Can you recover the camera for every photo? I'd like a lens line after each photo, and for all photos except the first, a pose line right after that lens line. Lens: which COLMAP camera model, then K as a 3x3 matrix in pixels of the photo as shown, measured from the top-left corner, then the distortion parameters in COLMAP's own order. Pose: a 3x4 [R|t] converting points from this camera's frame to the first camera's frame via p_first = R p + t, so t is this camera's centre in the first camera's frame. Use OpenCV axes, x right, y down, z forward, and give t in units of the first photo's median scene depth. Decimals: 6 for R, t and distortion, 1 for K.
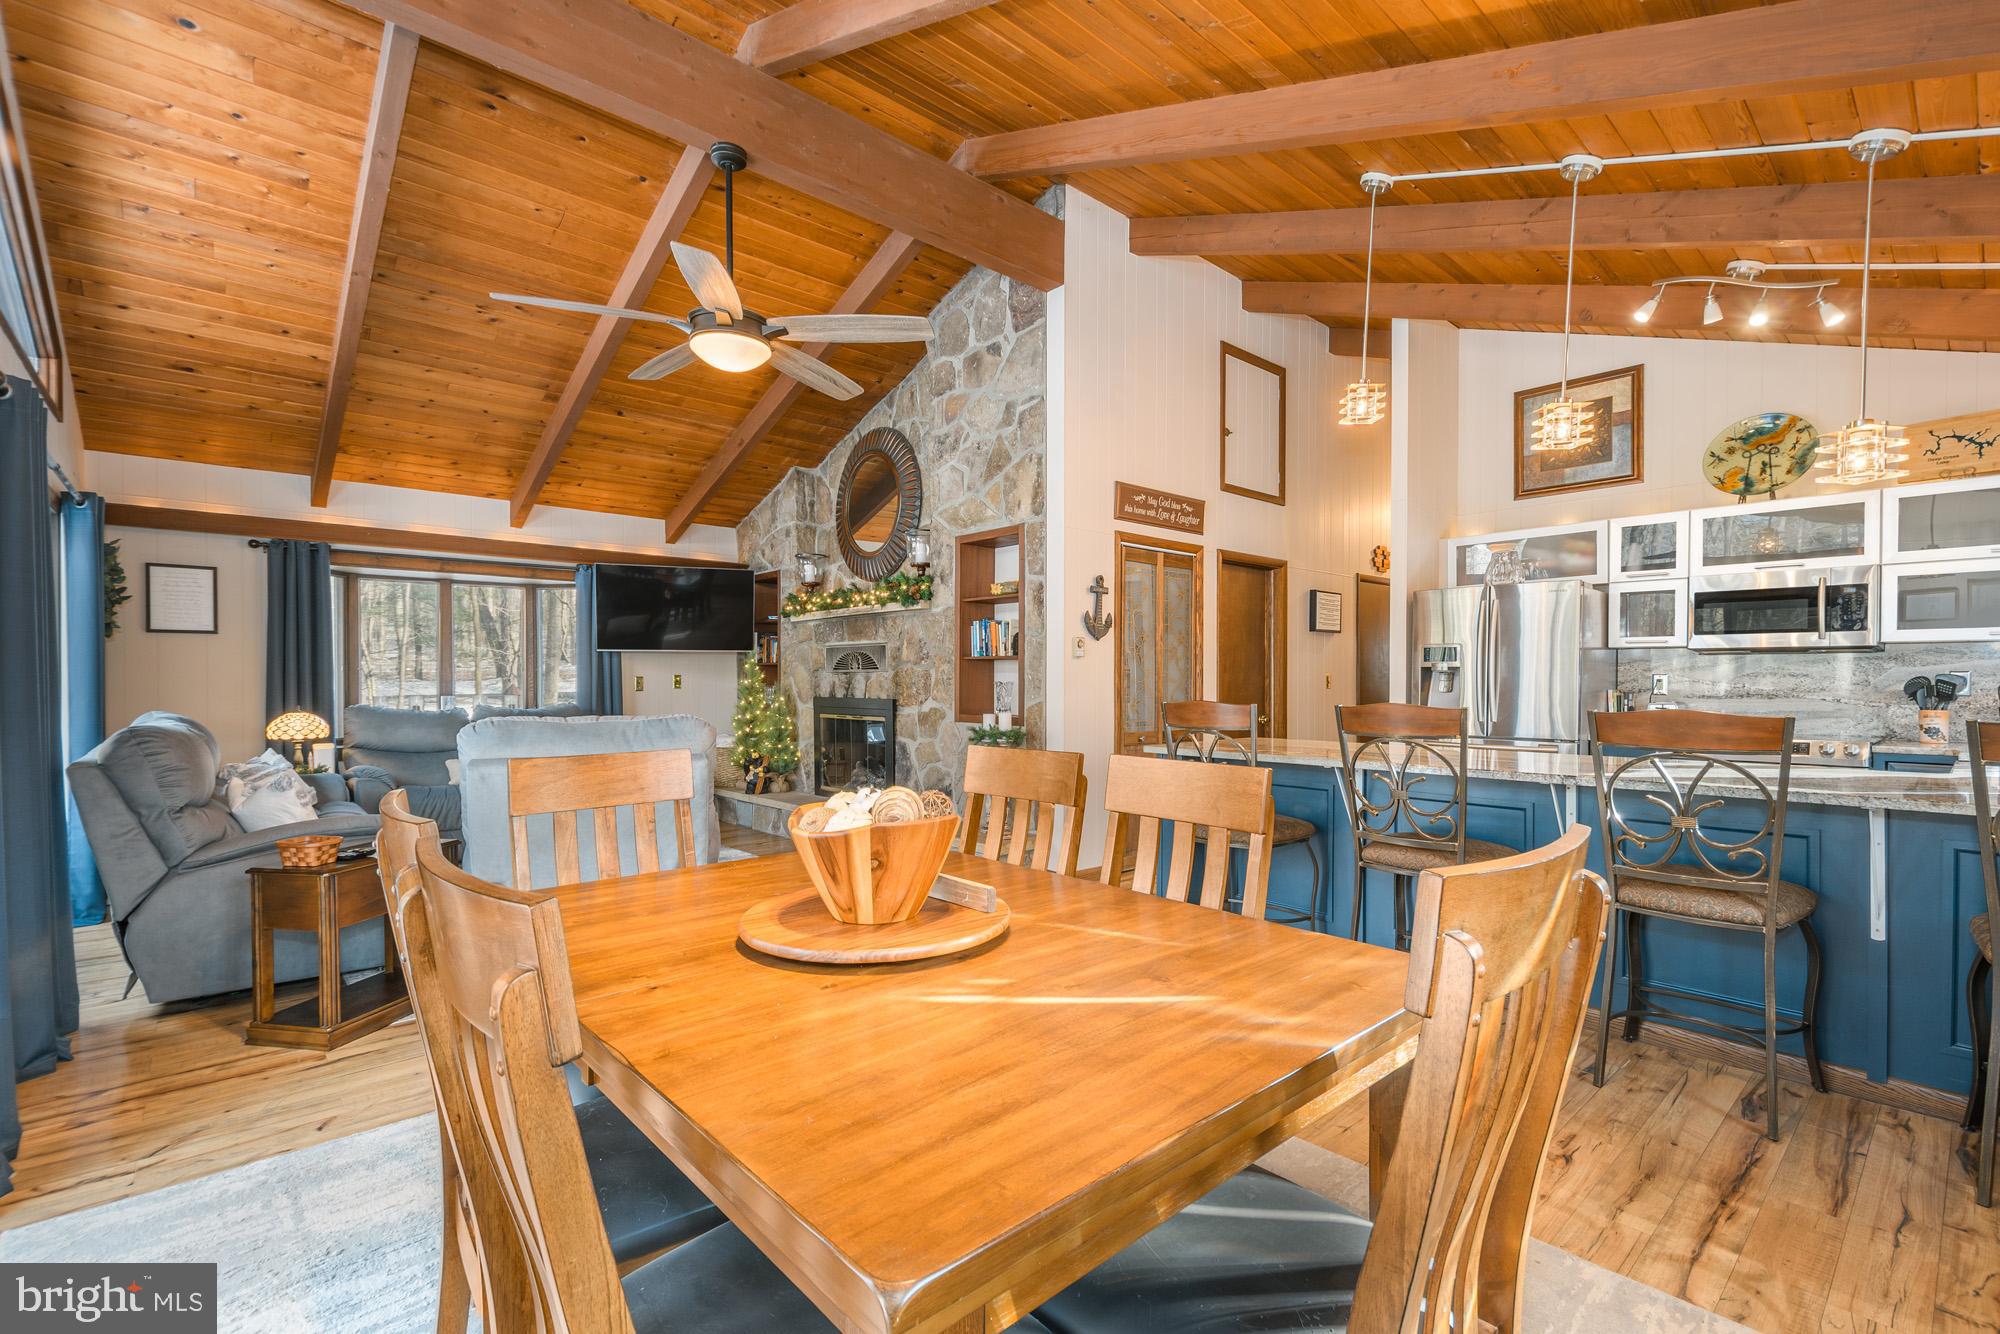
lens RADIAL K [[878.5, 0, 997.0], [0, 878.5, 691.0], [0, 0, 1]] dist [-0.007136, -0.000749]
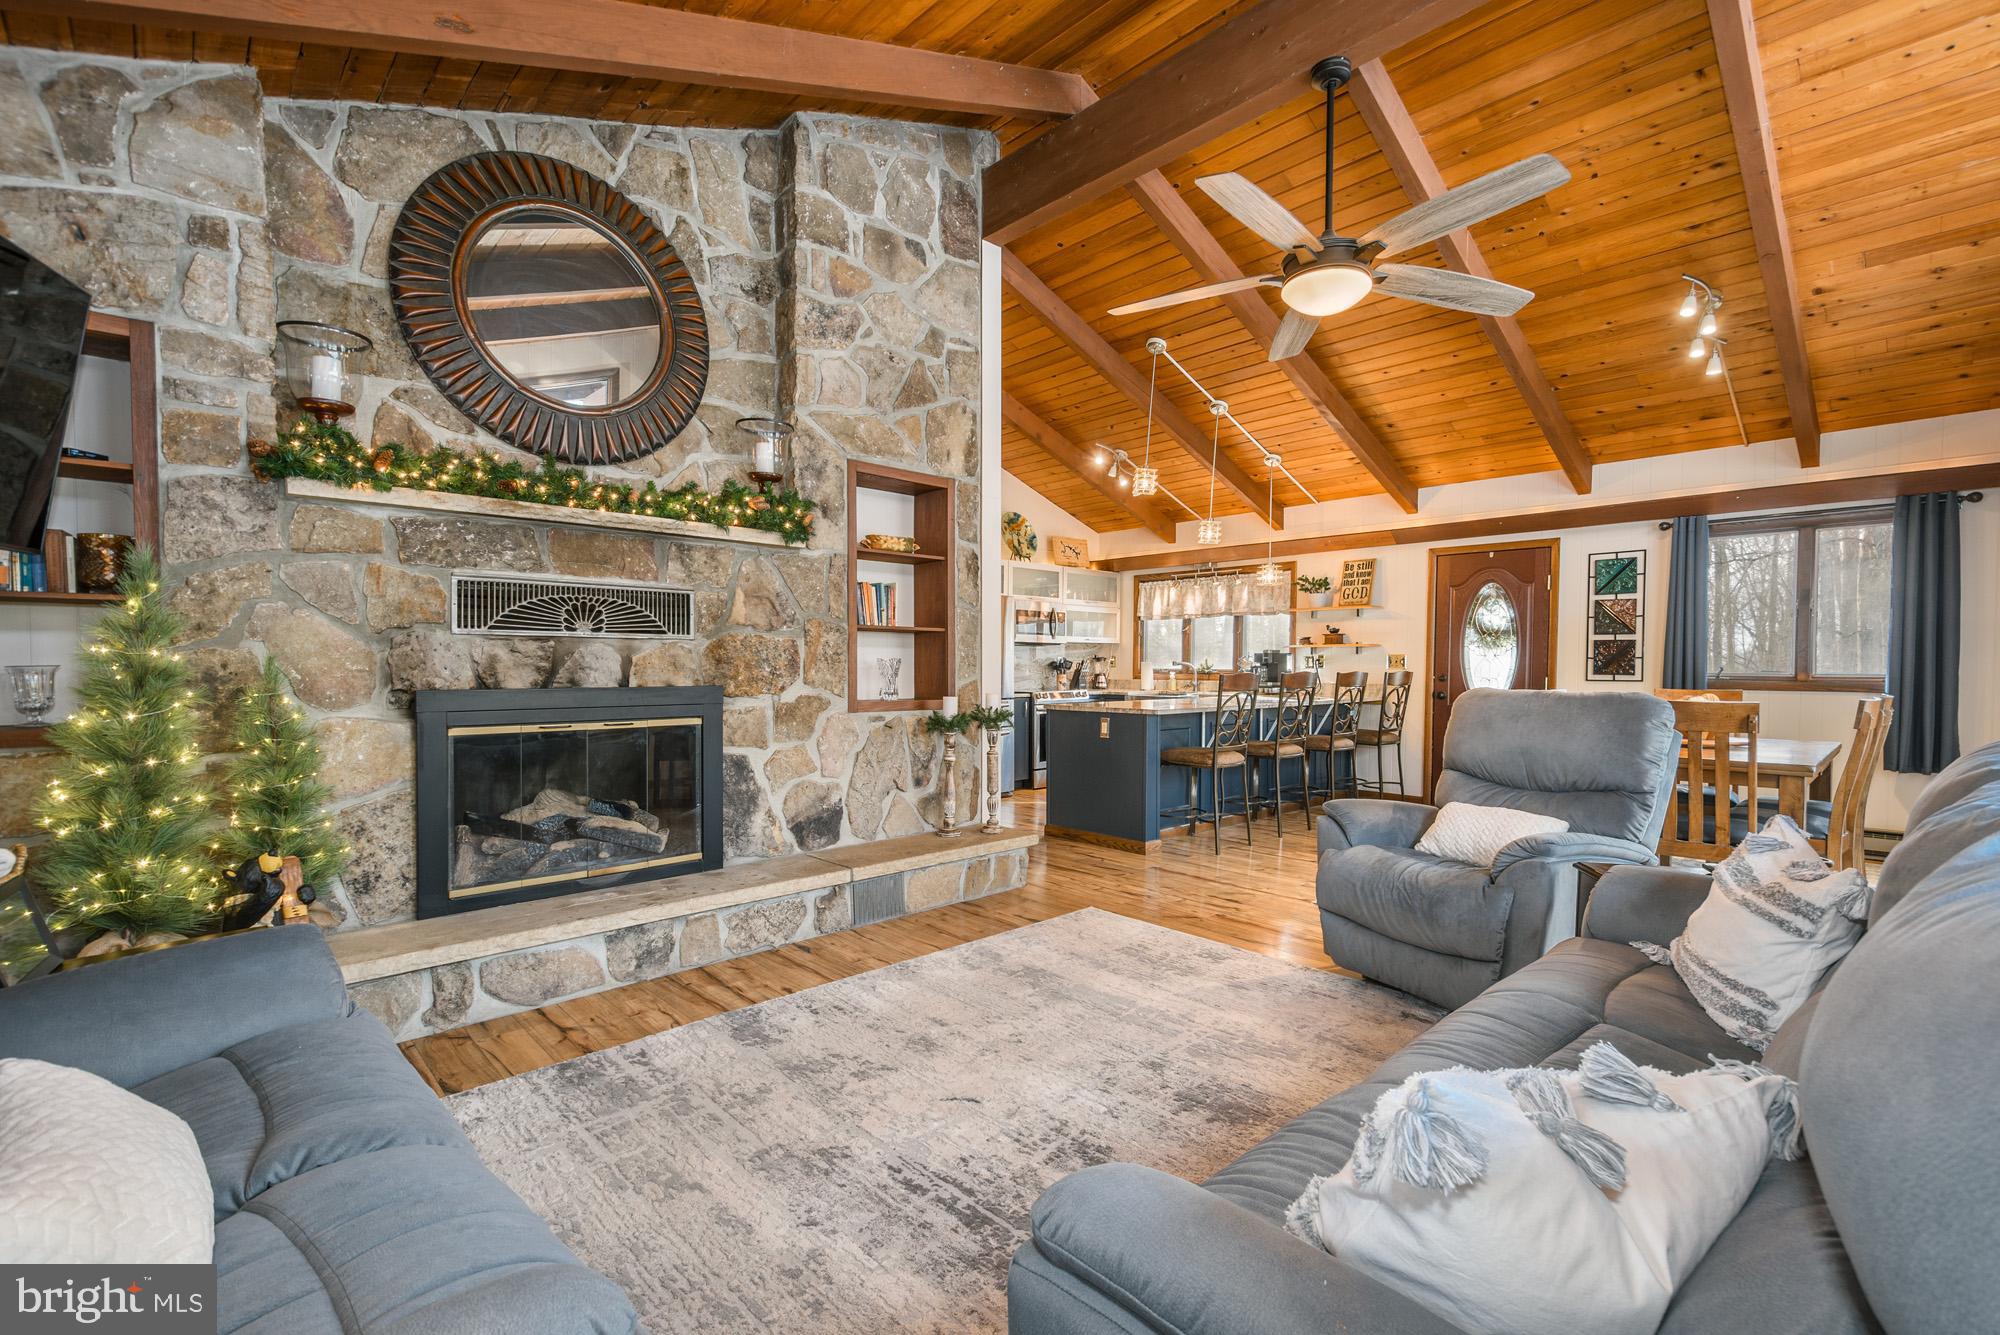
lens RADIAL K [[887.9, 0, 1014.6], [0, 887.9, 691.8], [0, 0, 1]] dist [0.000804, -0.000839]
pose [[-0.041887, -0.031020, 0.998641, -0.786109], [0.009600, 0.999459, 0.031448, -0.004109], [-0.999076, 0.010904, -0.041567, 0.883213]]
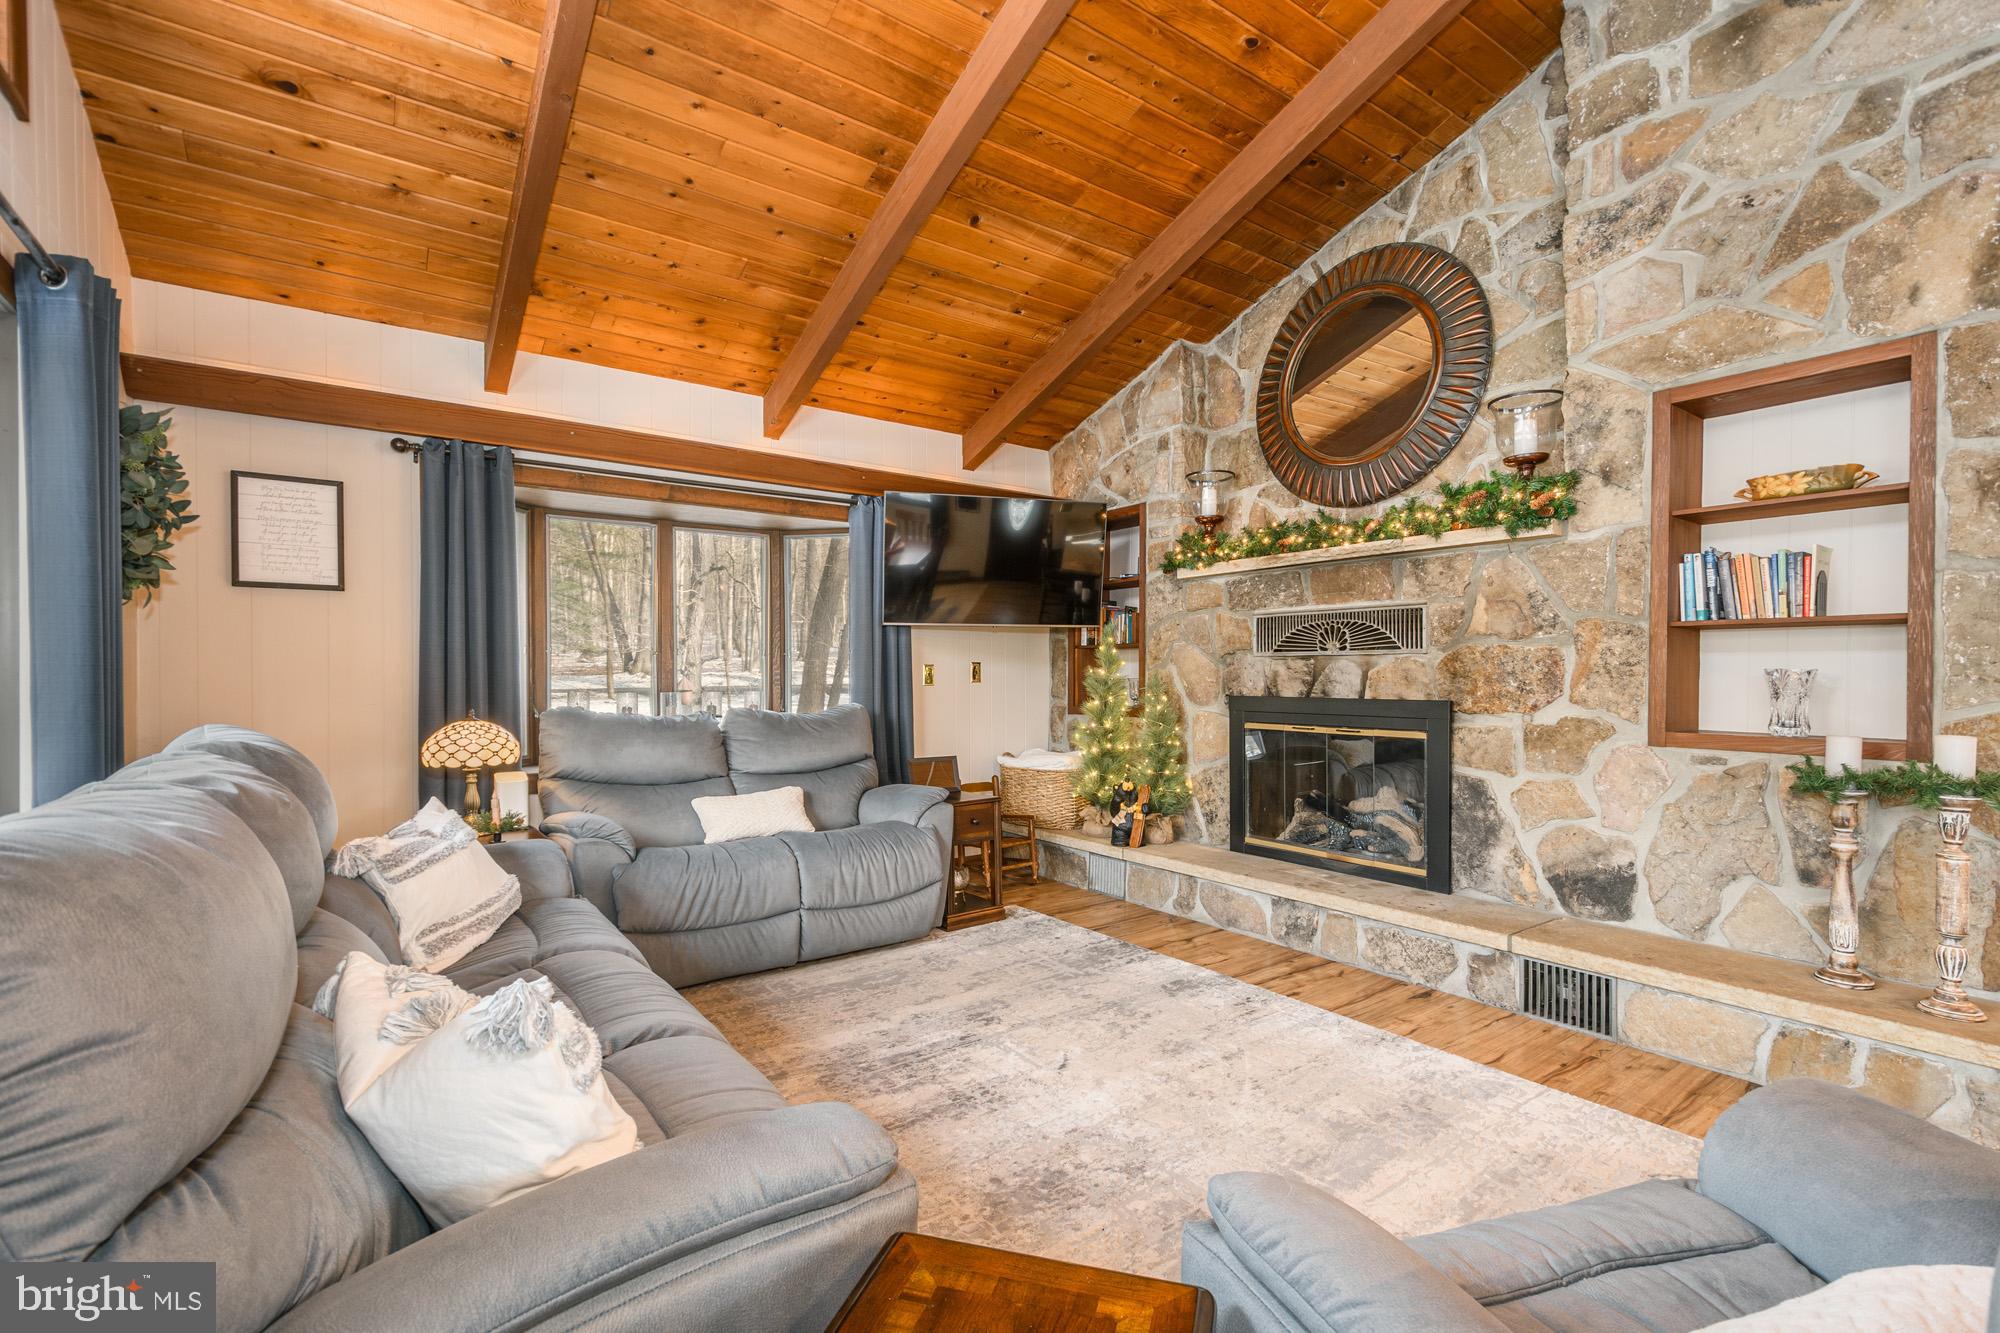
lens RADIAL K [[865.3, 0, 998.0], [0, 865.3, 687.1], [0, 0, 1]] dist [0.000803, -0.000406]
pose [[0.995572, 0.003308, -0.093939, -0.382679], [-0.003299, 0.999995, 0.000253, 0.001172], [0.093939, 0.000058, 0.995578, 0.443217]]
